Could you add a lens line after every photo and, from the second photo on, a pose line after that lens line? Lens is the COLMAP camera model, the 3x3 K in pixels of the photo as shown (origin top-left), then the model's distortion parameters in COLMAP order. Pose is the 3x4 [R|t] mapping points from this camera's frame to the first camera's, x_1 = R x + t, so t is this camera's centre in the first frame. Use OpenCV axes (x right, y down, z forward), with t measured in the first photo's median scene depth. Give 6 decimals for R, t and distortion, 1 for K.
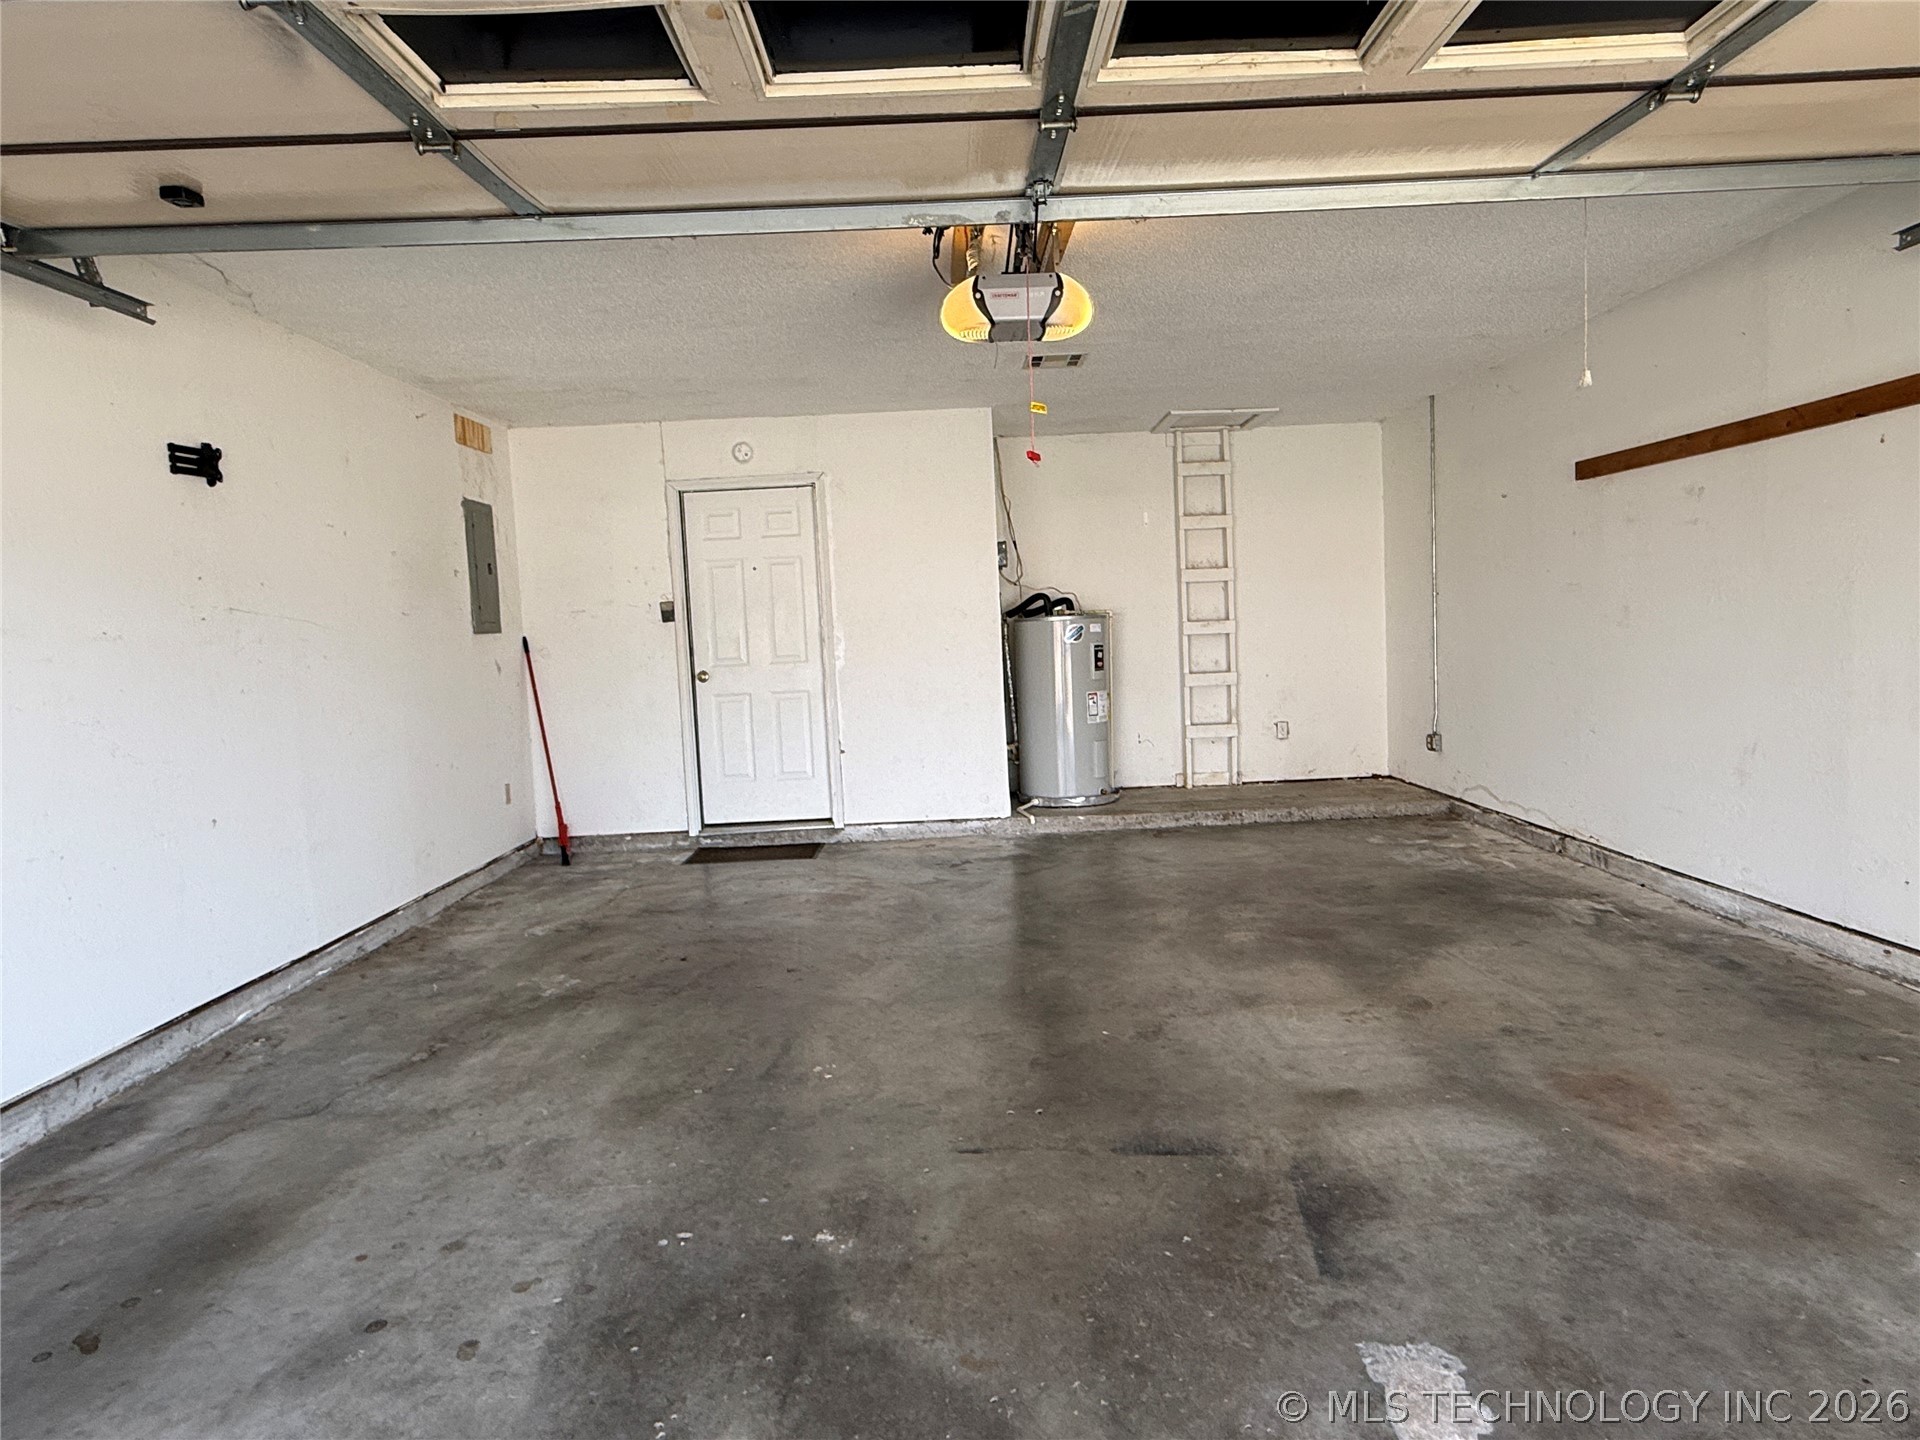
lens RADIAL K [[1105.4, 0, 950.8], [0, 1105.4, 716.3], [0, 0, 1]] dist [-0.000227, 0.000827]
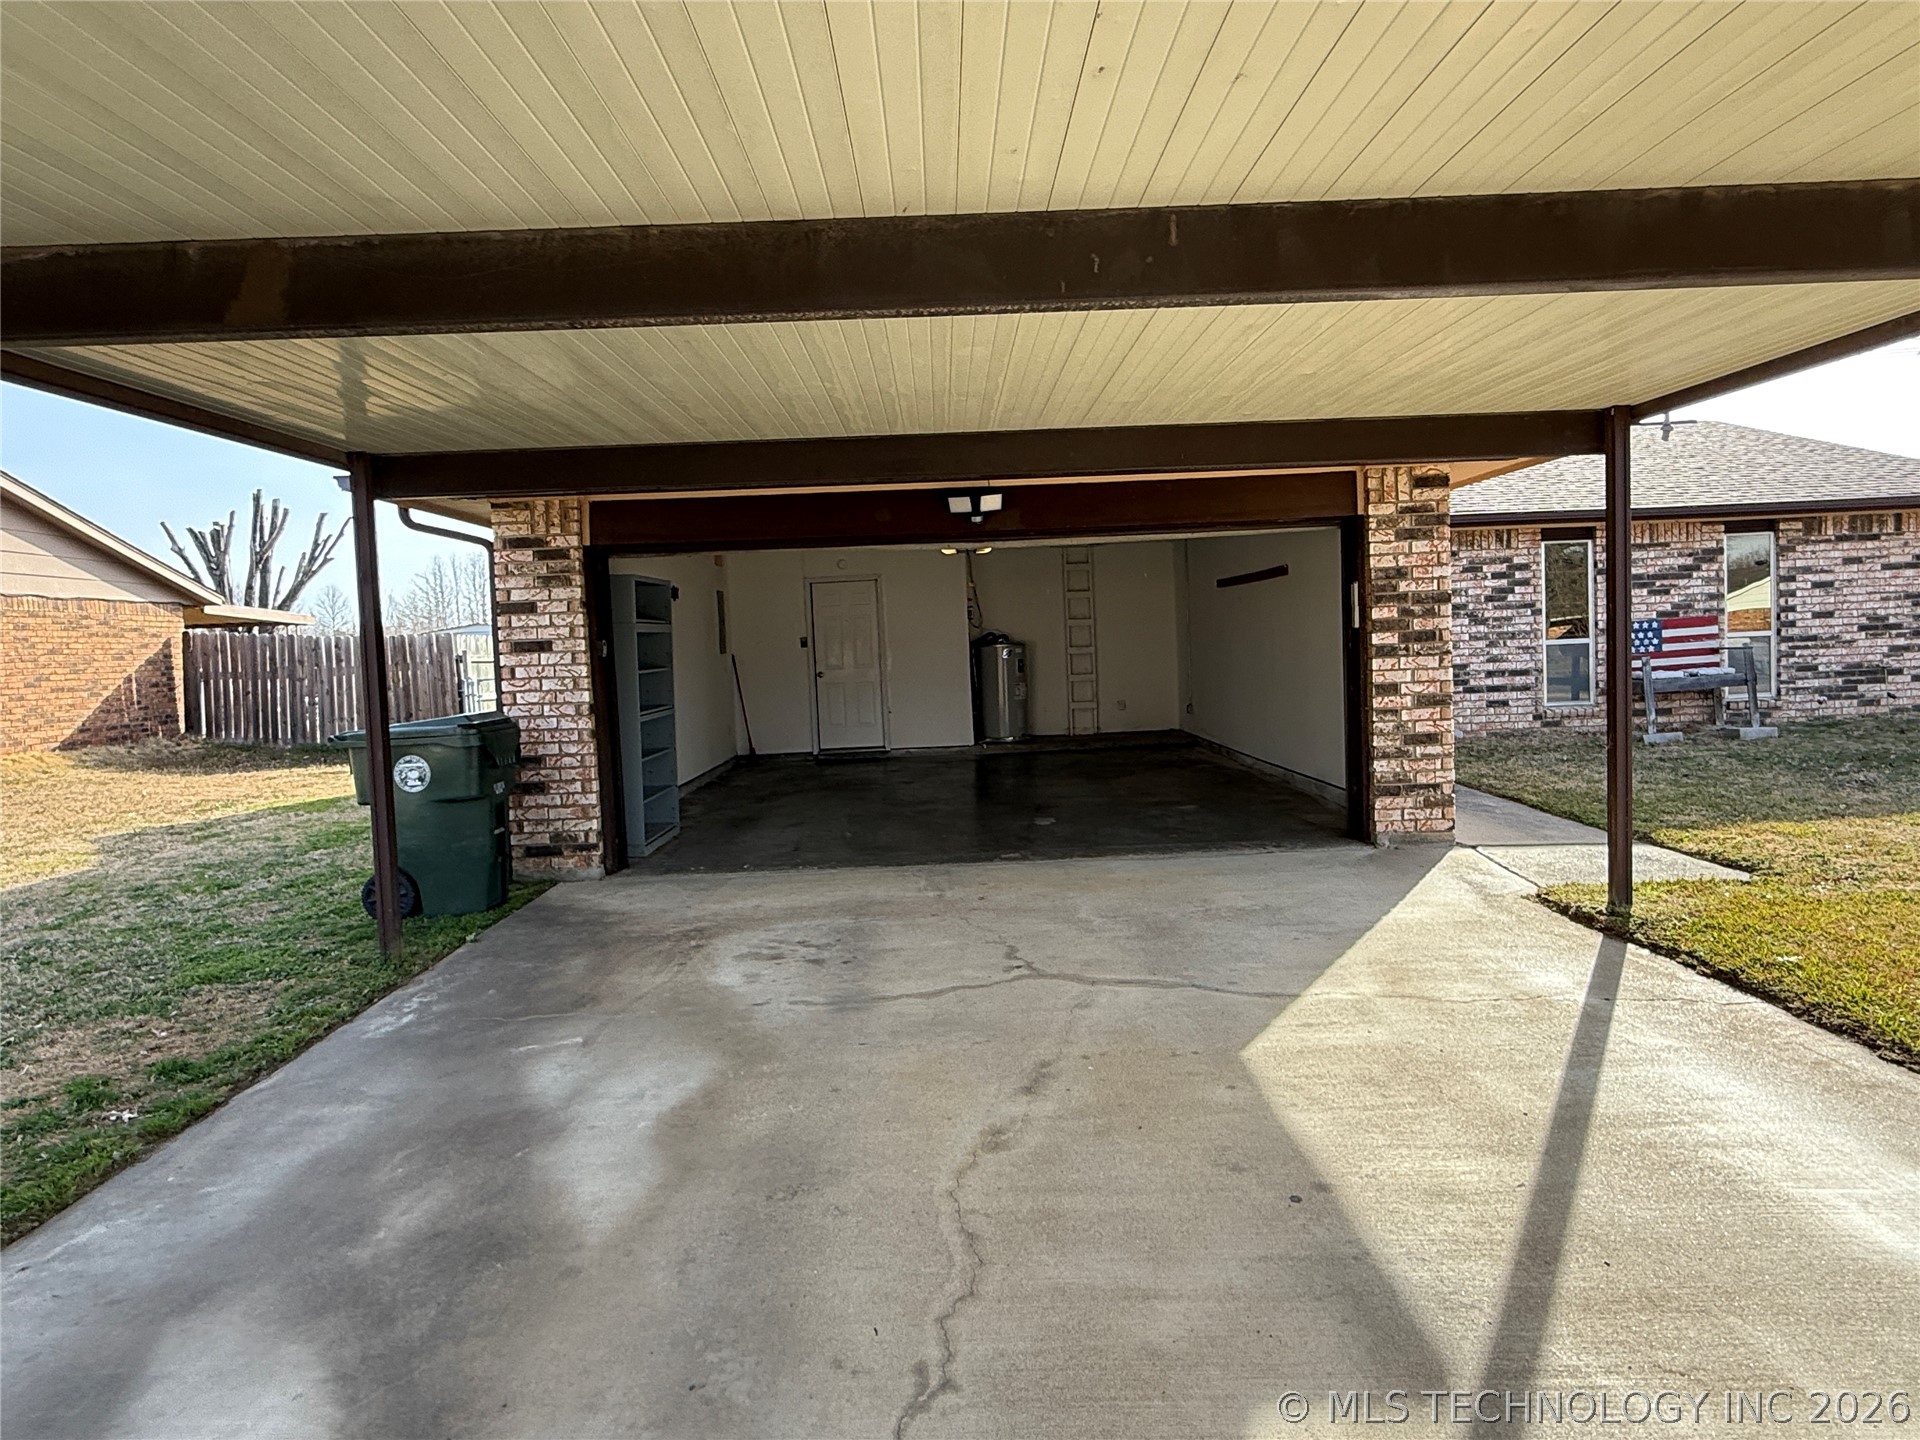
lens RADIAL K [[1105.4, 0, 950.8], [0, 1105.4, 716.3], [0, 0, 1]] dist [-0.000227, 0.000827]
pose [[0.999998, 0.001265, -0.001403, 0.013979], [-0.001280, 0.999941, -0.010797, 0.059220], [0.001389, 0.010799, 0.999941, -0.977809]]
